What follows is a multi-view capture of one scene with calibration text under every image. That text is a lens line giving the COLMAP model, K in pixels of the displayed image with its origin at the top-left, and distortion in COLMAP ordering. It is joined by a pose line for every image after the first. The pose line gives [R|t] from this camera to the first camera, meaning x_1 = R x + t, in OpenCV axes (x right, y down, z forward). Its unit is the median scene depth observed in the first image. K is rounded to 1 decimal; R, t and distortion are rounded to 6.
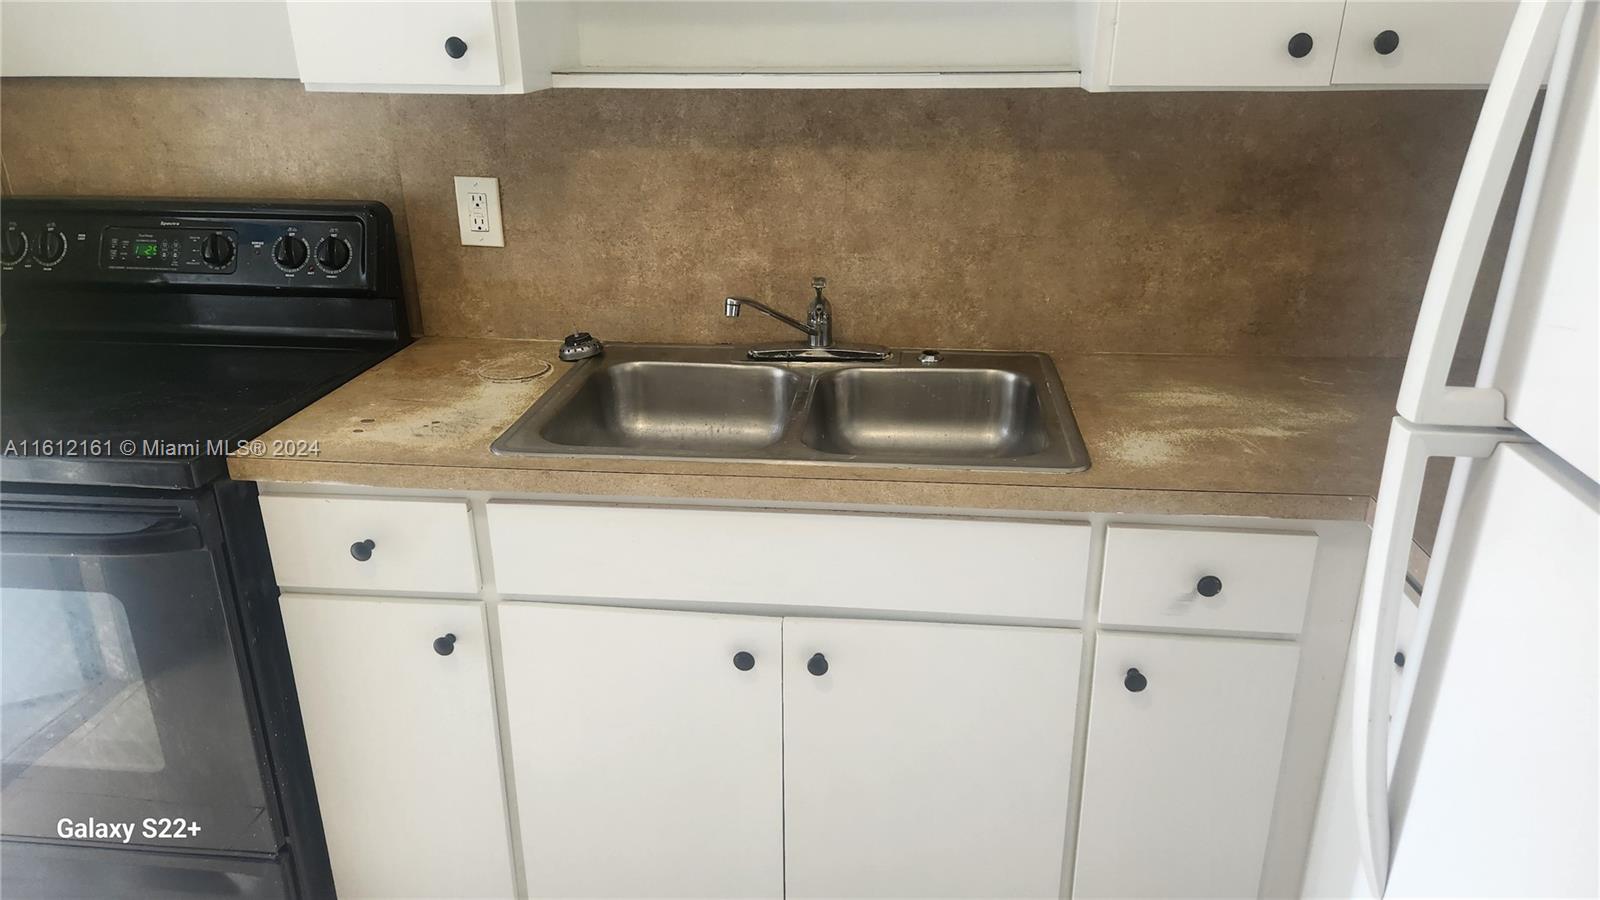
lens RADIAL K [[1071.4, 0, 807.0], [0, 1071.4, 449.4], [0, 0, 1]] dist [0.091120, -0.084867]
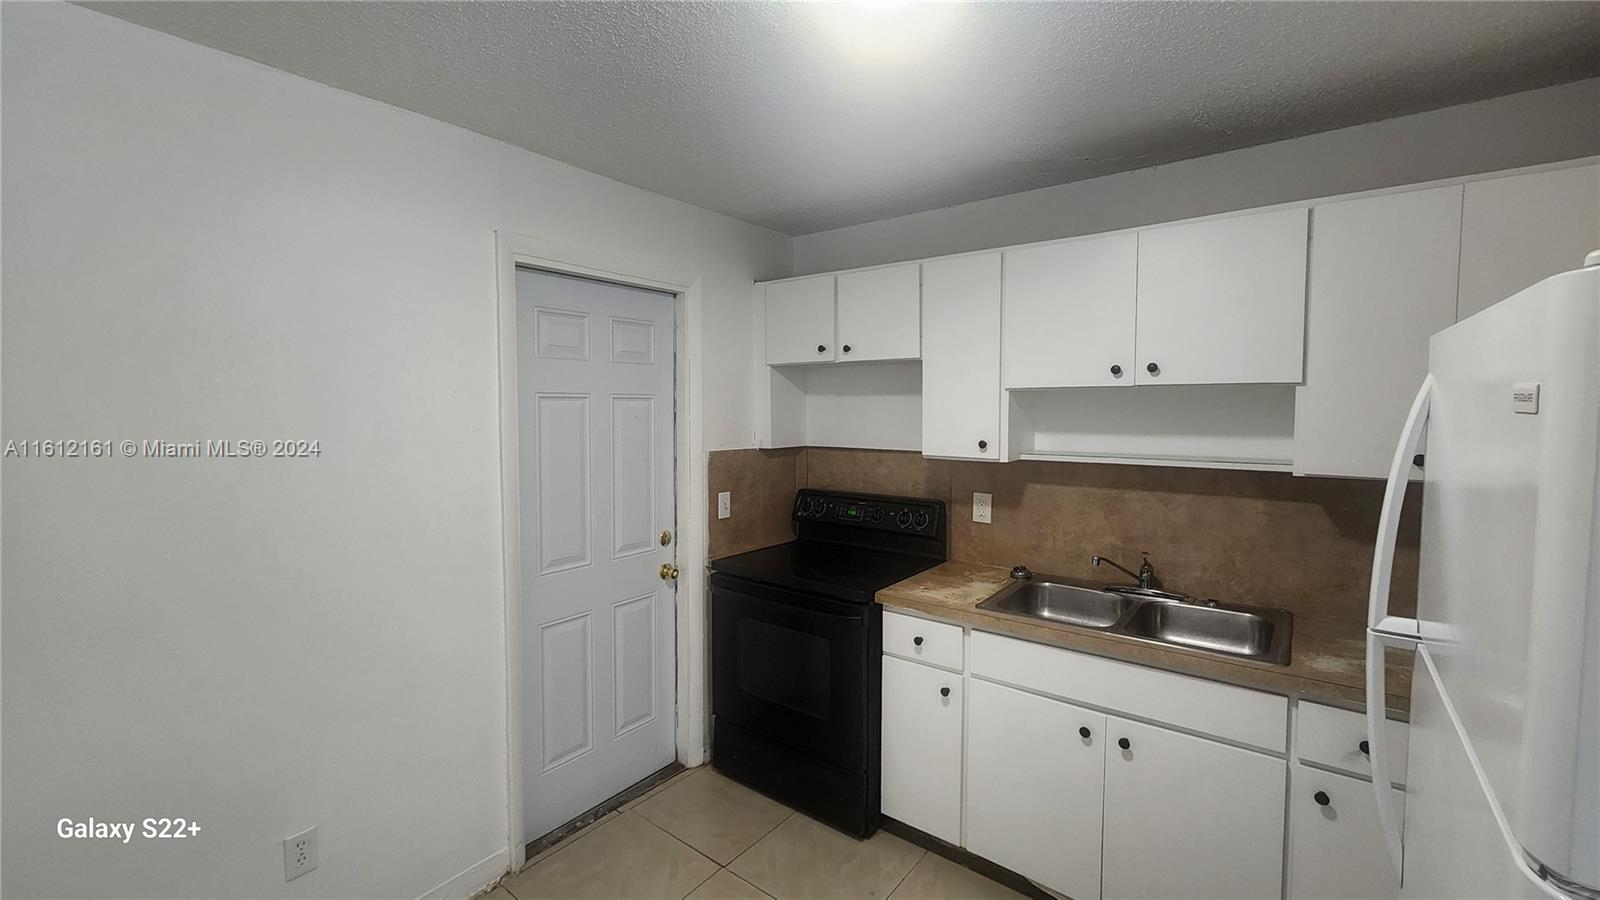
lens RADIAL K [[658.2, 0, 803.0], [0, 658.2, 439.0], [0, 0, 1]] dist [-0.002605, -0.000204]
pose [[0.851826, 0.029112, -0.523015, 0.099475], [-0.193126, 0.945572, -0.261908, 0.082192], [0.486924, 0.324108, 0.811085, -0.366129]]
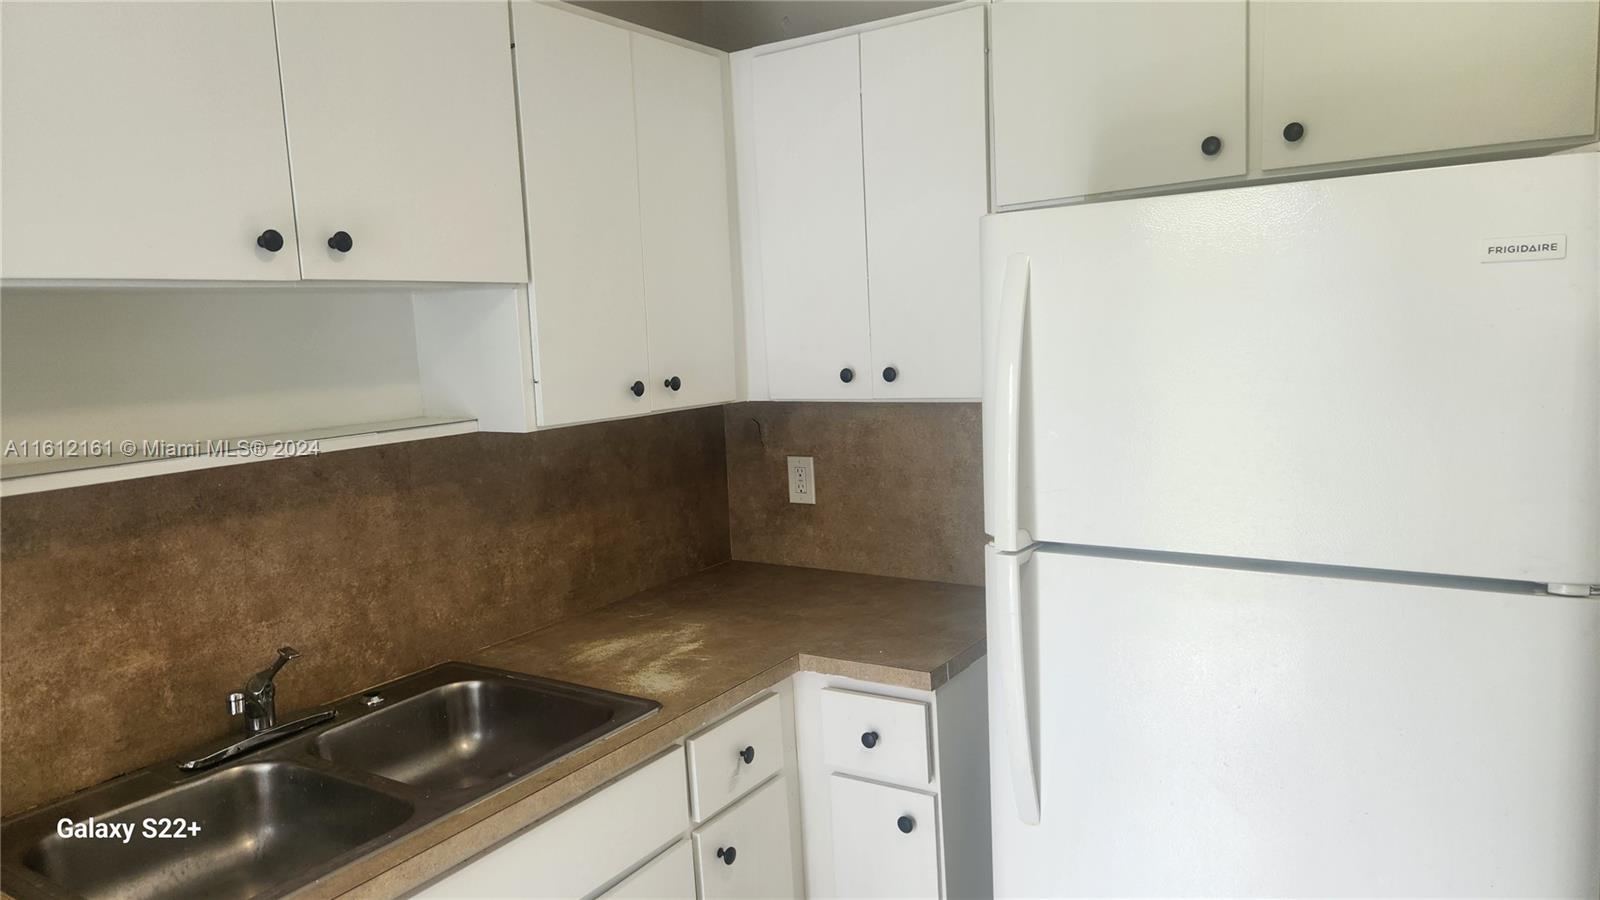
lens RADIAL K [[1071.4, 0, 807.0], [0, 1071.4, 449.4], [0, 0, 1]] dist [0.091120, -0.084867]
pose [[0.456925, -0.121040, 0.881231, -0.570347], [0.366943, 0.928122, -0.062783, -0.090588], [-0.810291, 0.352049, 0.468497, 0.122371]]
